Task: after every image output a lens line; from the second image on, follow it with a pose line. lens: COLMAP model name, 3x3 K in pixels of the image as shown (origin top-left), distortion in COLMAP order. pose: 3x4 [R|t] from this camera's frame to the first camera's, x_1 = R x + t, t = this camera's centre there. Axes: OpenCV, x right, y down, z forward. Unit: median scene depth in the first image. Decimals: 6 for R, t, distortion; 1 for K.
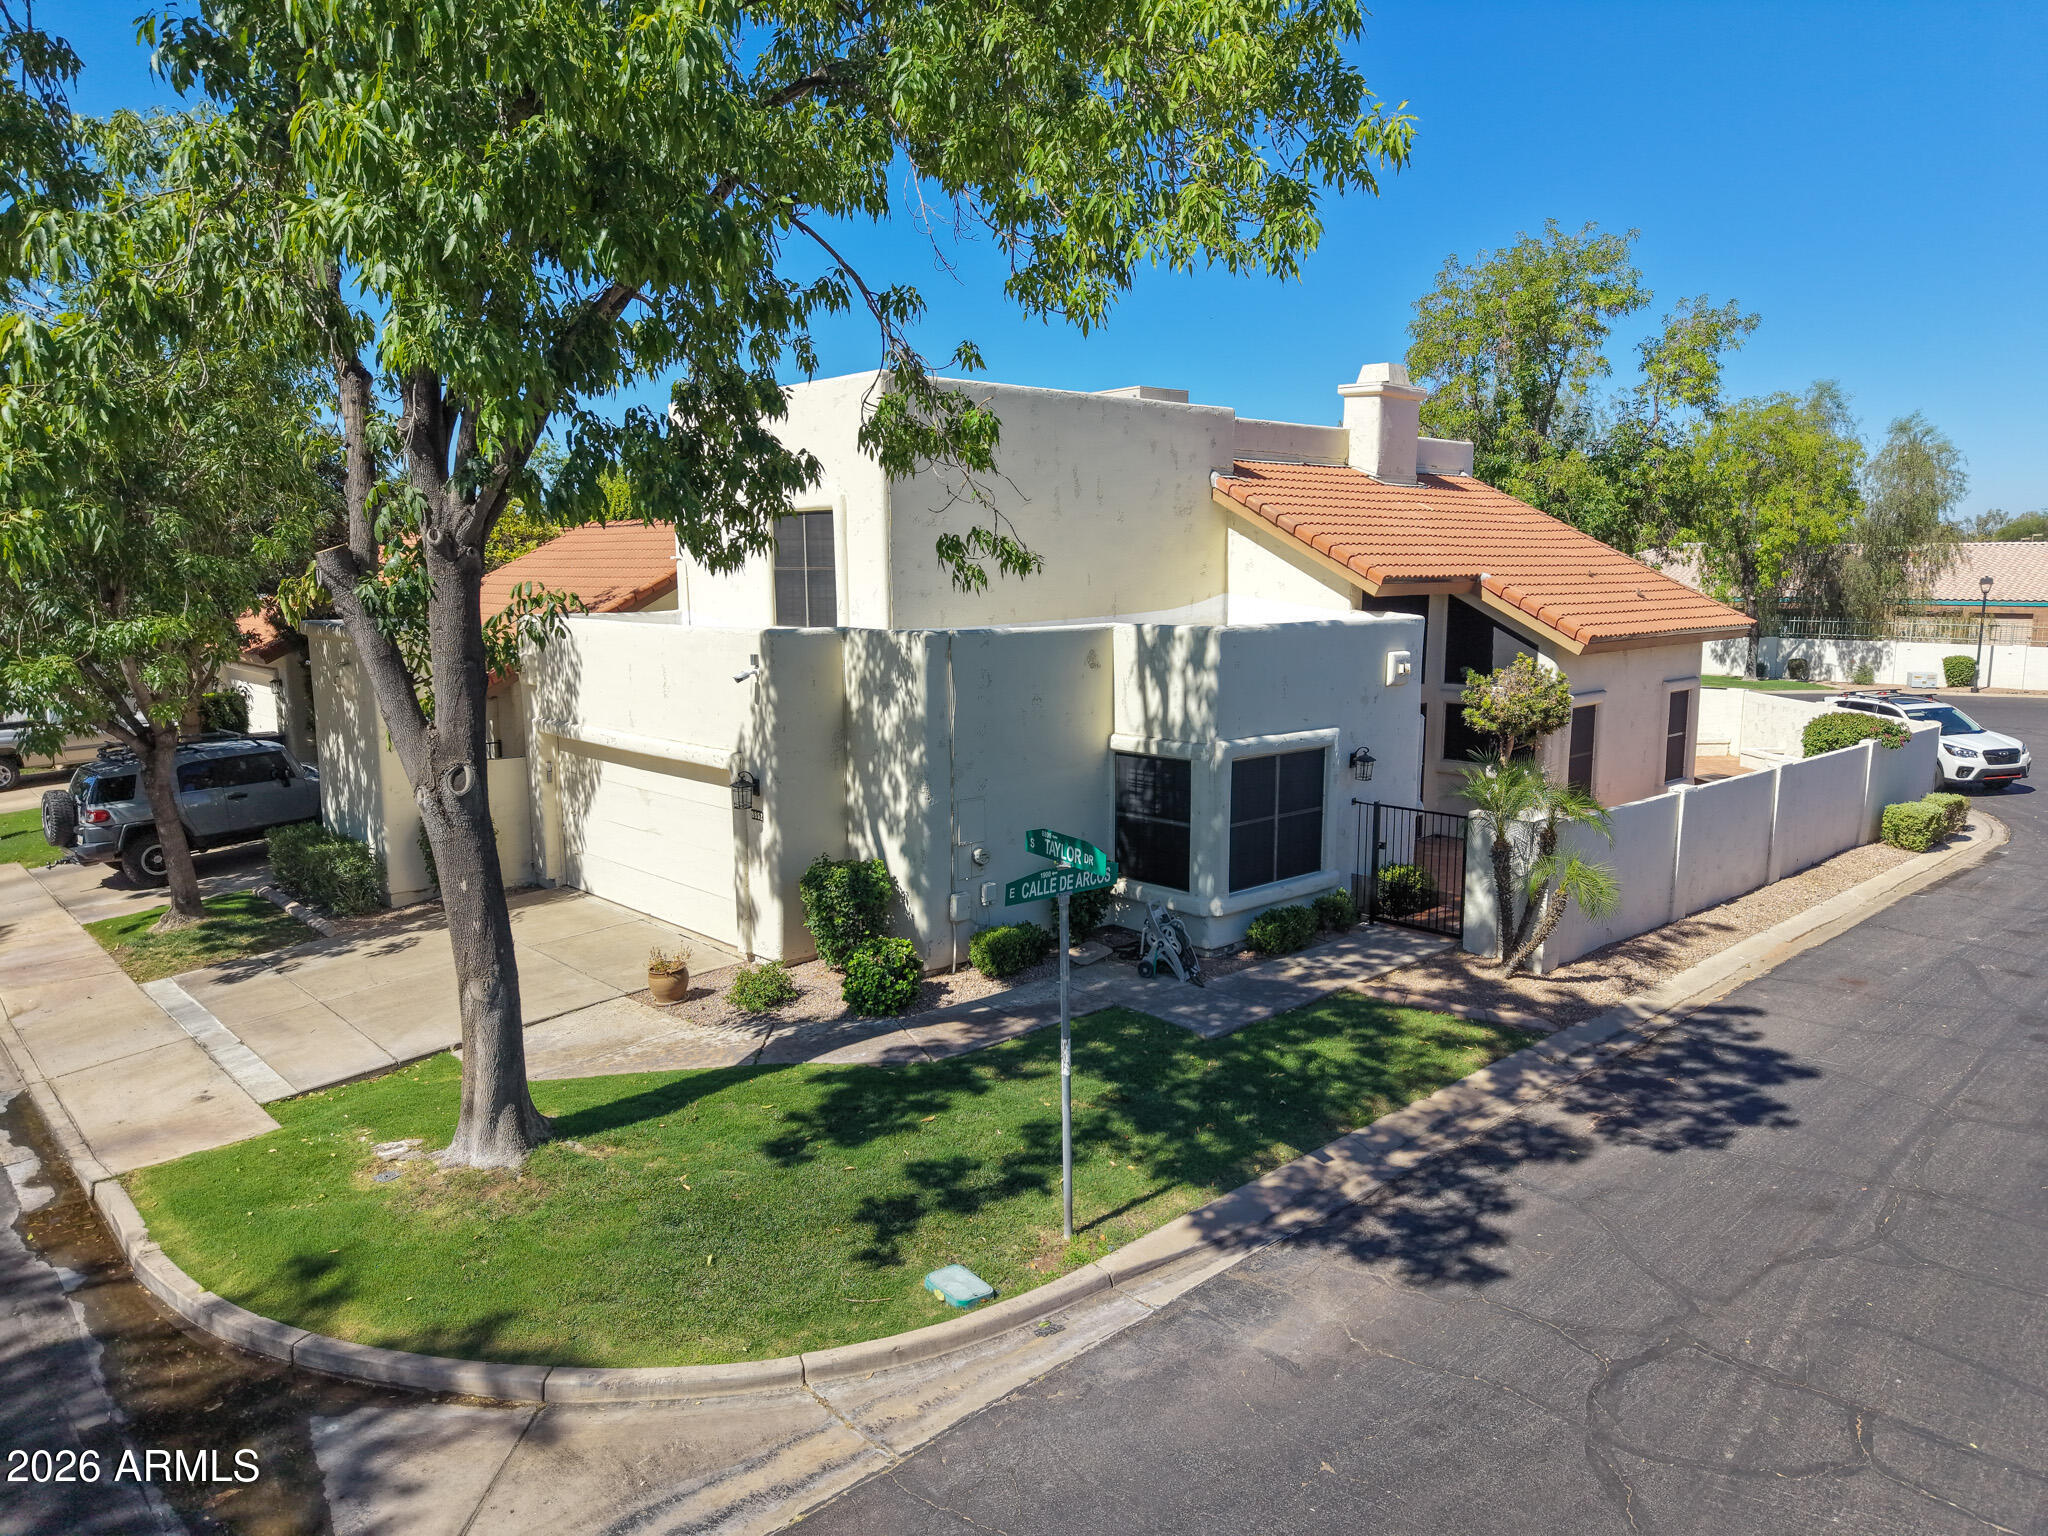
lens RADIAL K [[1355.0, 0, 1016.1], [0, 1355.0, 761.7], [0, 0, 1]] dist [0.035809, -0.035545]
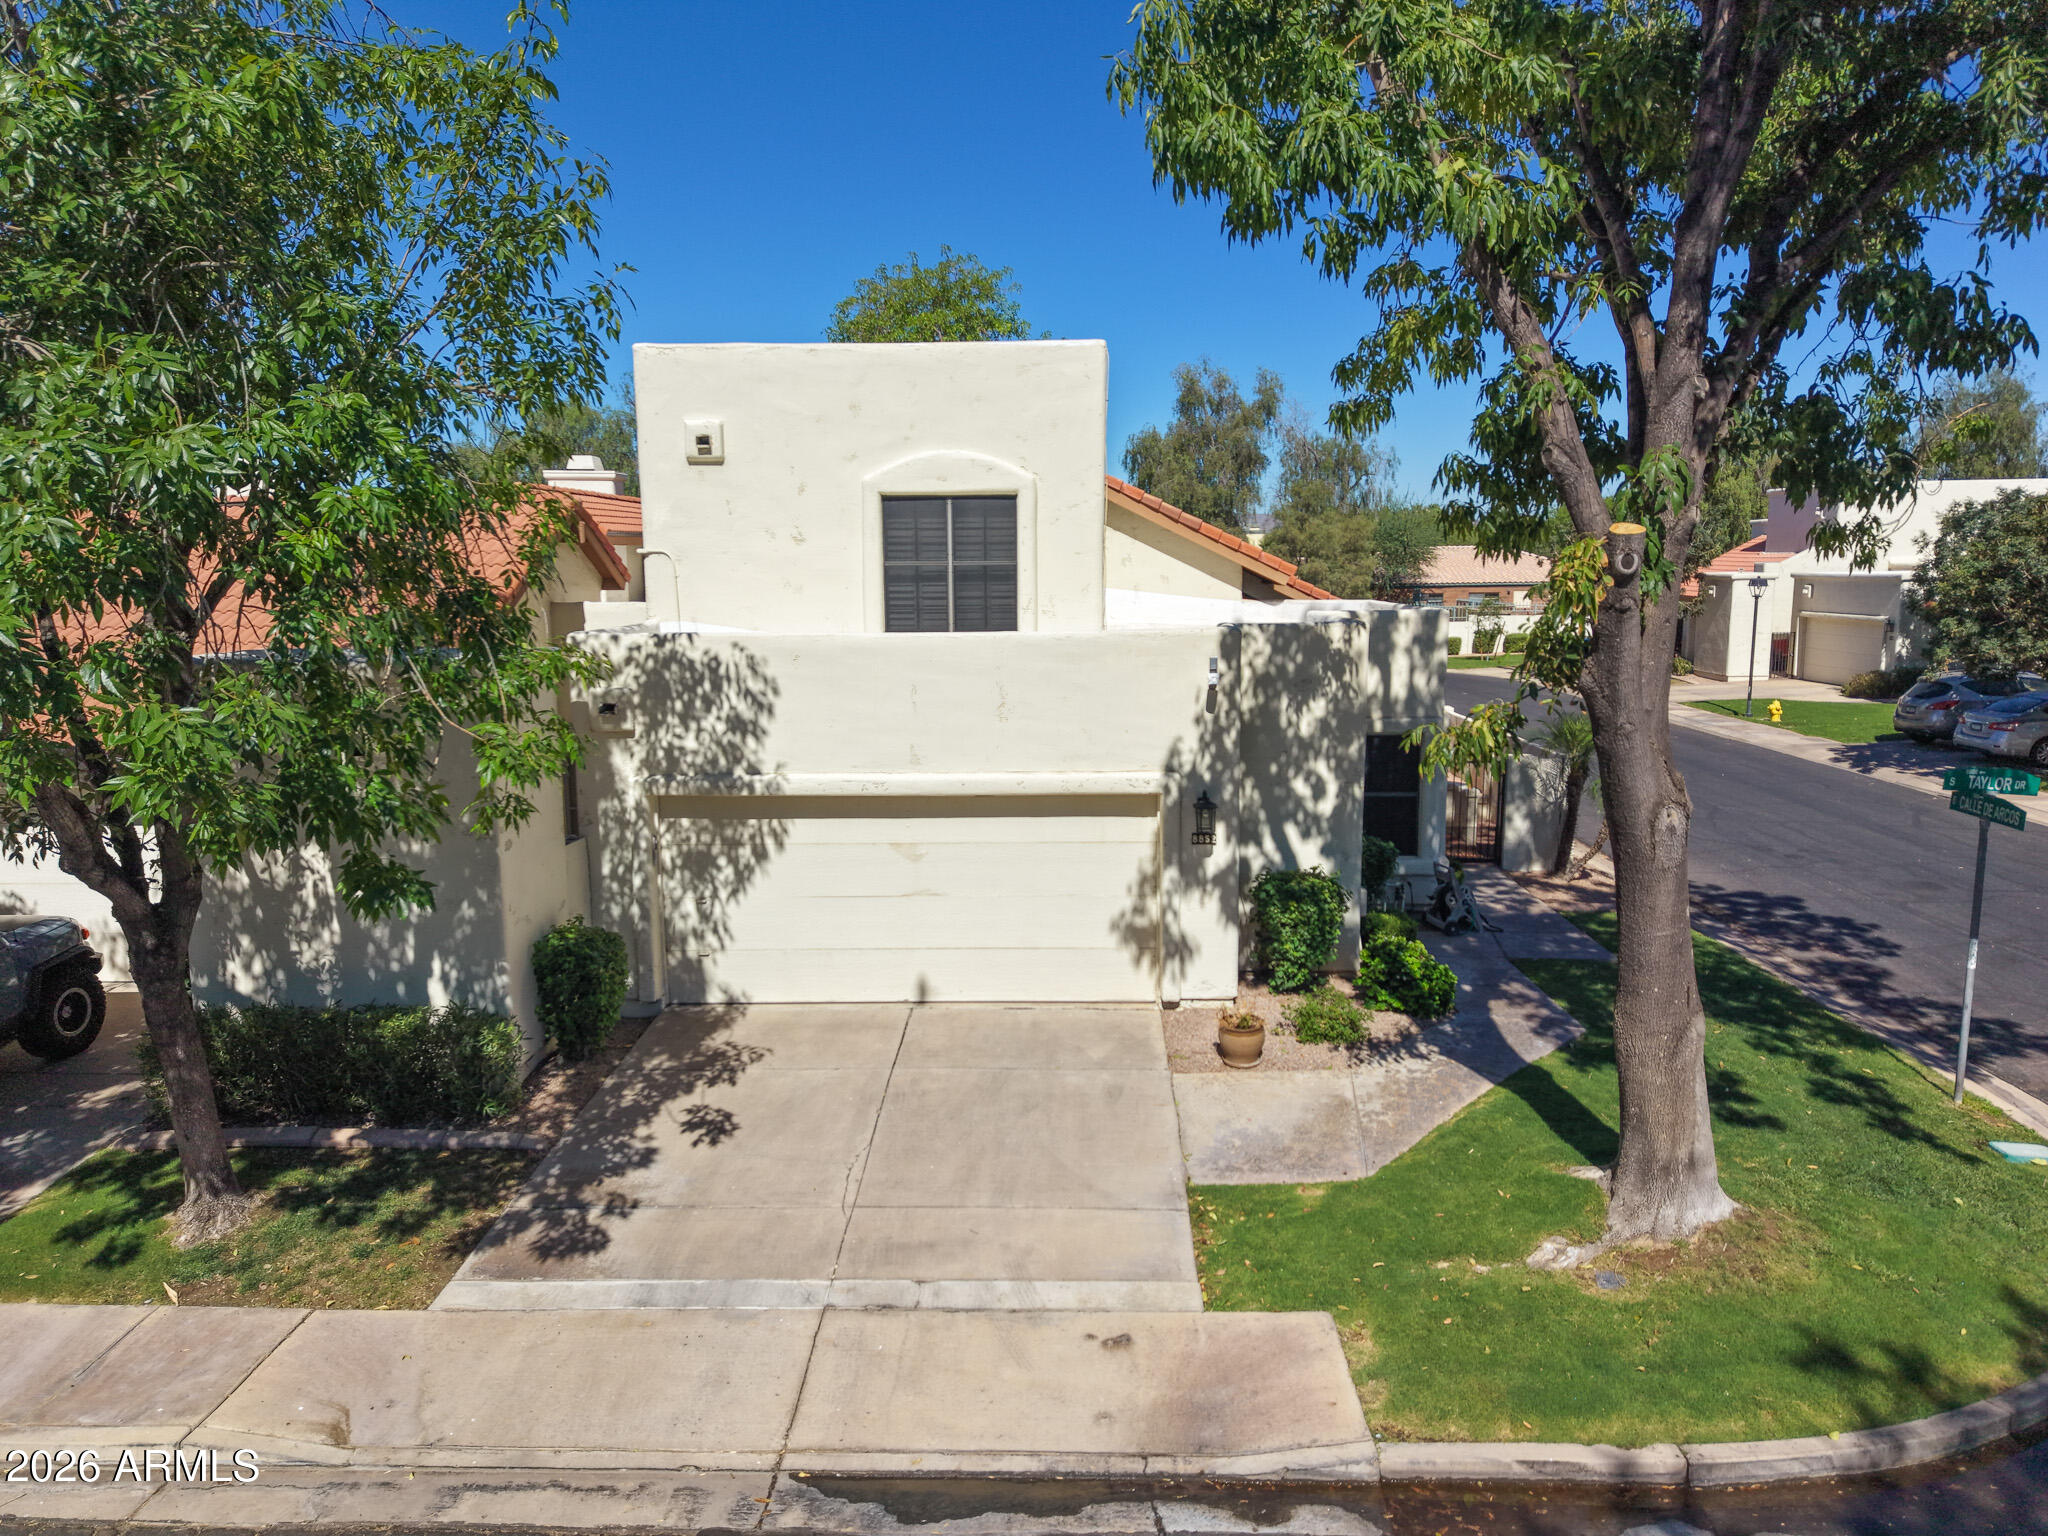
lens RADIAL K [[1415.4, 0, 1016.0], [0, 1415.4, 664.3], [0, 0, 1]] dist [0.007247, -0.002081]
pose [[0.709659, -0.062664, 0.701753, -0.948328], [0.107377, 0.994021, -0.019824, -0.070150], [-0.696314, 0.089420, 0.712145, 0.428954]]
